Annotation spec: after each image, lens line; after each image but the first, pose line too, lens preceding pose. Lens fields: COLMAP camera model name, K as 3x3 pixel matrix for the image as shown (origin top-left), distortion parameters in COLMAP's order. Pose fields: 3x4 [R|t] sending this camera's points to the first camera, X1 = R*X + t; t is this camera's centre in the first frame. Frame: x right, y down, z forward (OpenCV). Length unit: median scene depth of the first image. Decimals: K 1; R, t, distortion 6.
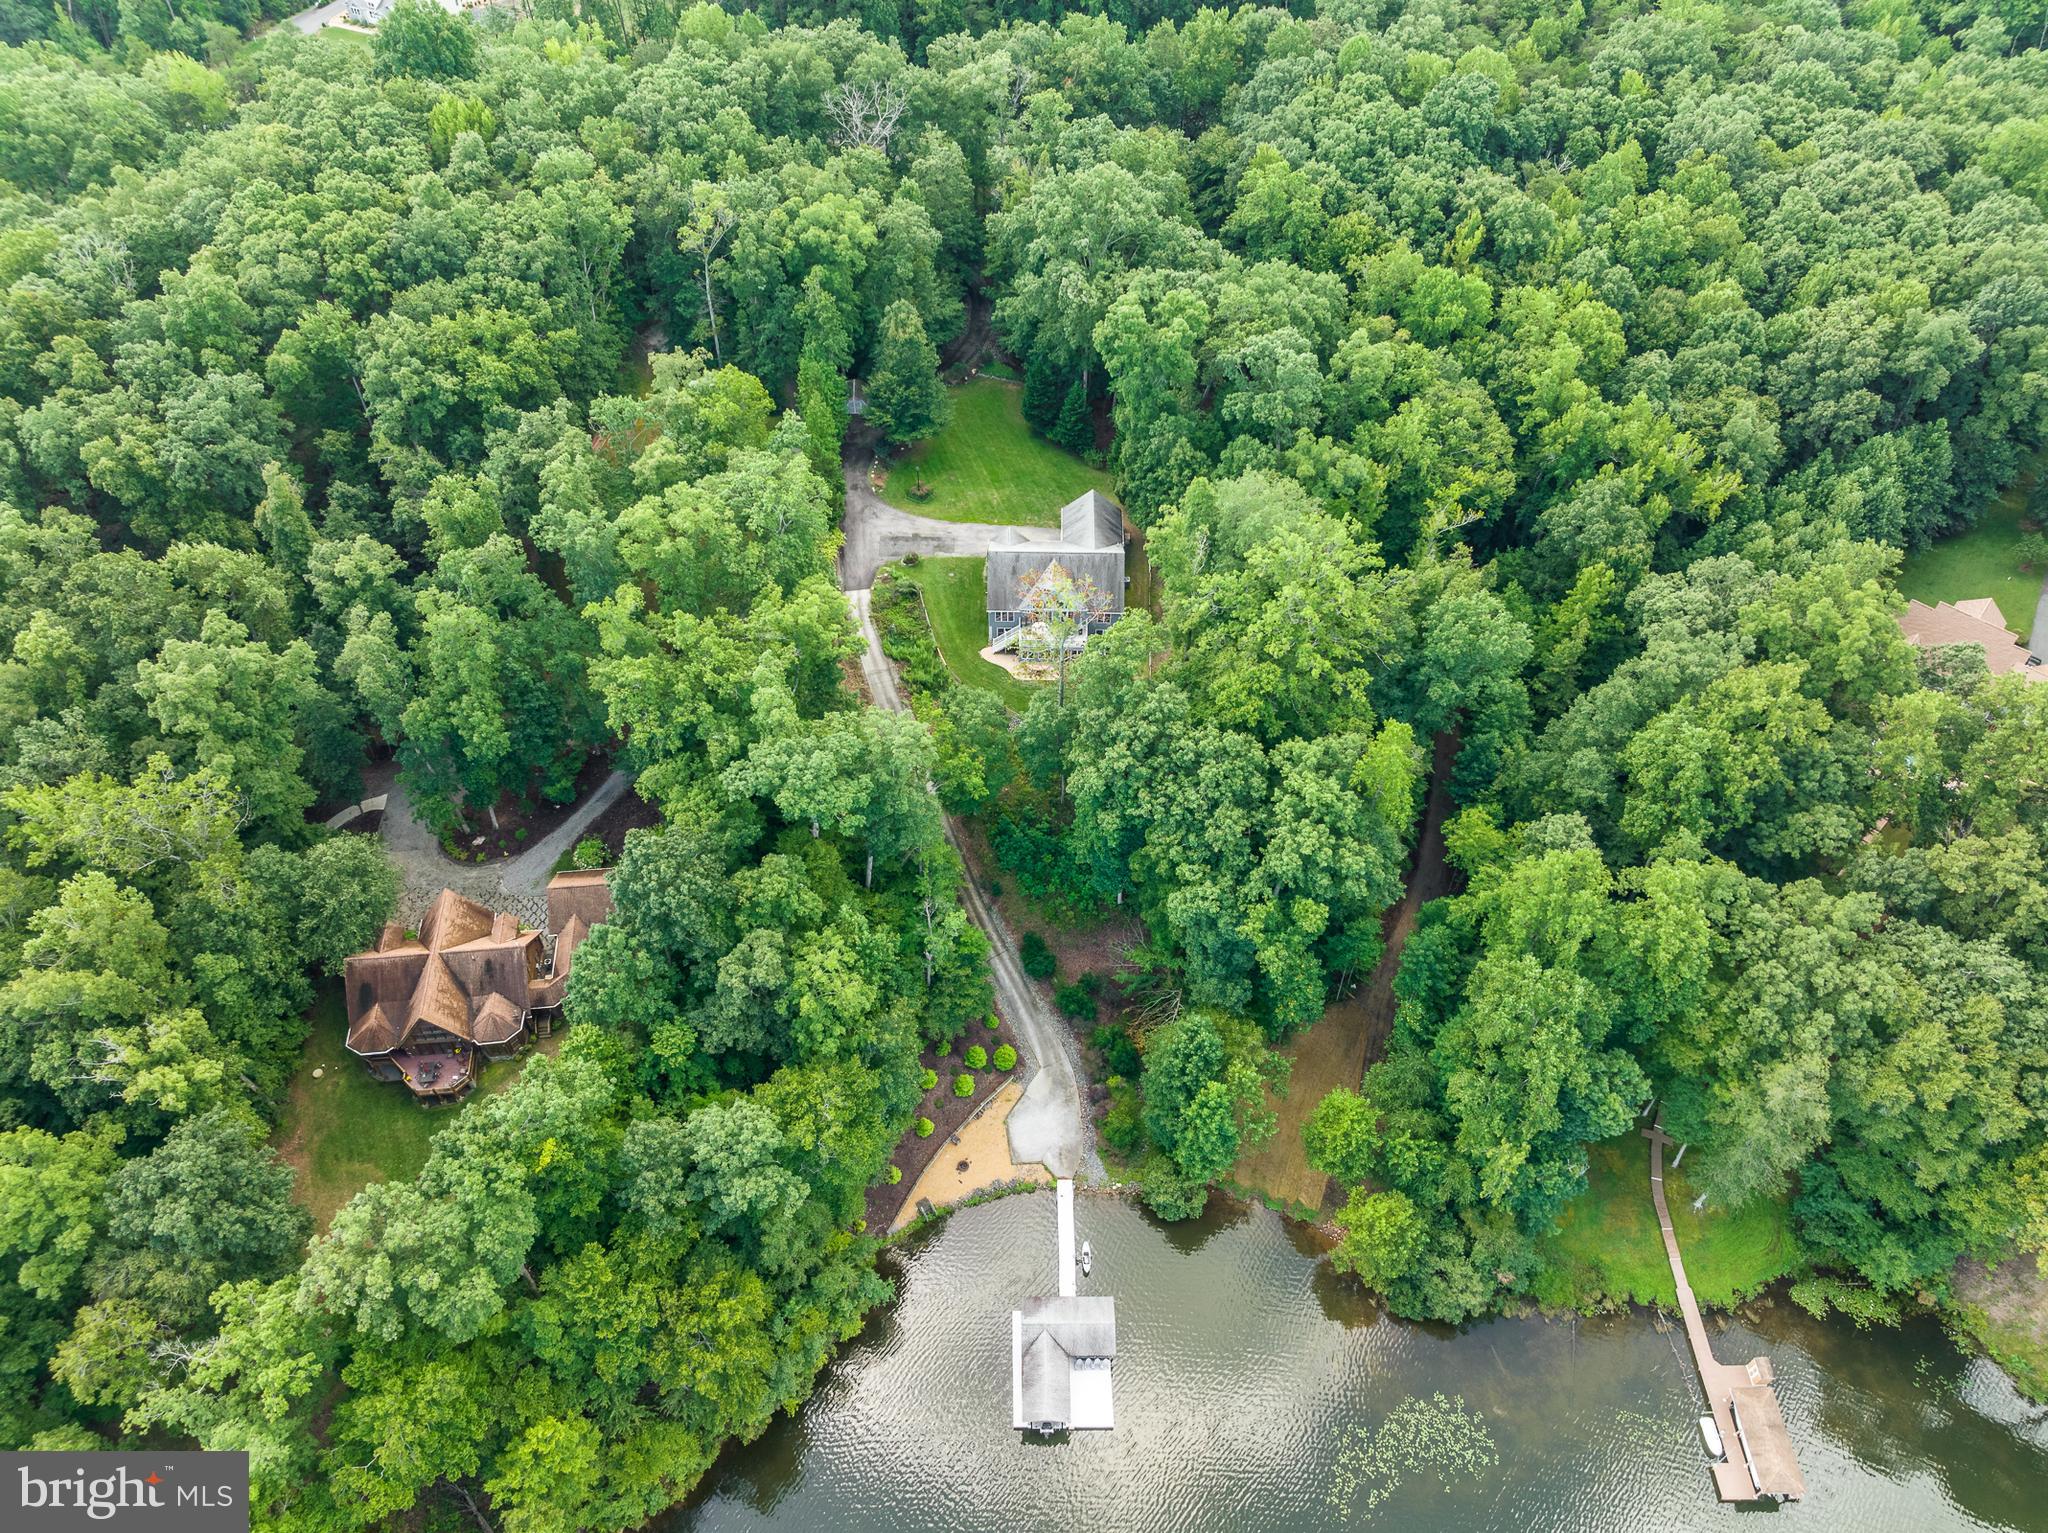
lens RADIAL K [[1454.4, 0, 1024.0], [0, 1454.4, 766.5], [0, 0, 1]] dist [-0.061277, 0.034288]
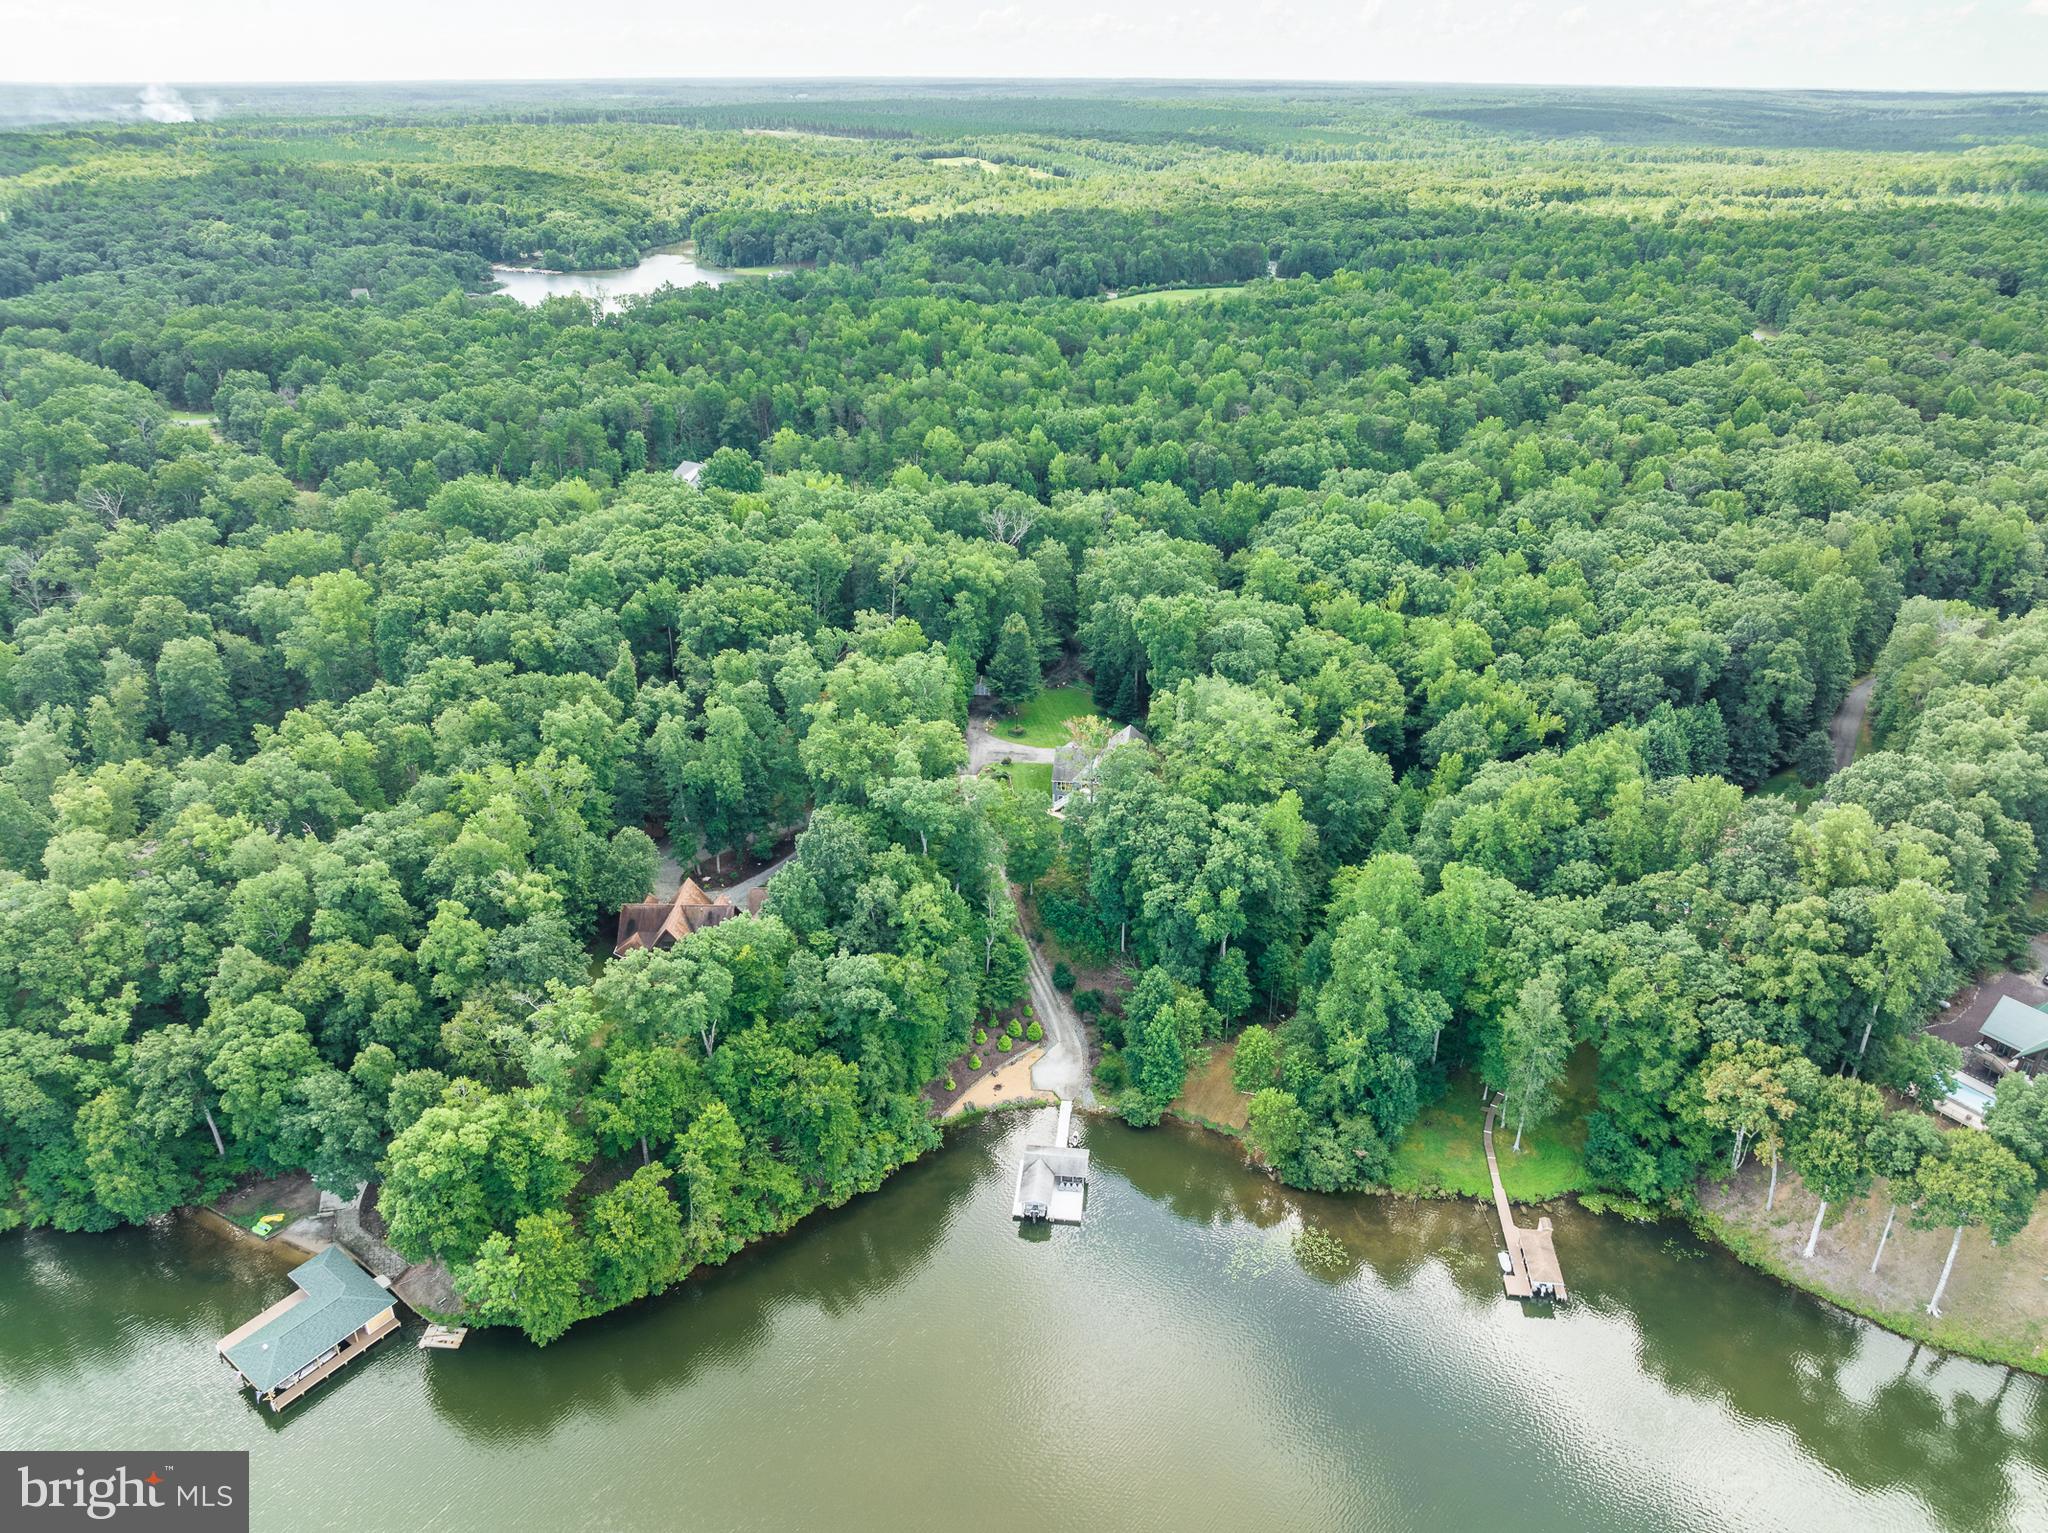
lens RADIAL K [[1444.8, 0, 1017.9], [0, 1444.8, 769.0], [0, 0, 1]] dist [-0.039847, 0.007725]
pose [[0.992869, 0.051510, -0.107507, 0.106567], [-0.088358, 0.923369, -0.373608, 0.472899], [0.080024, 0.380443, 0.921336, -0.417873]]
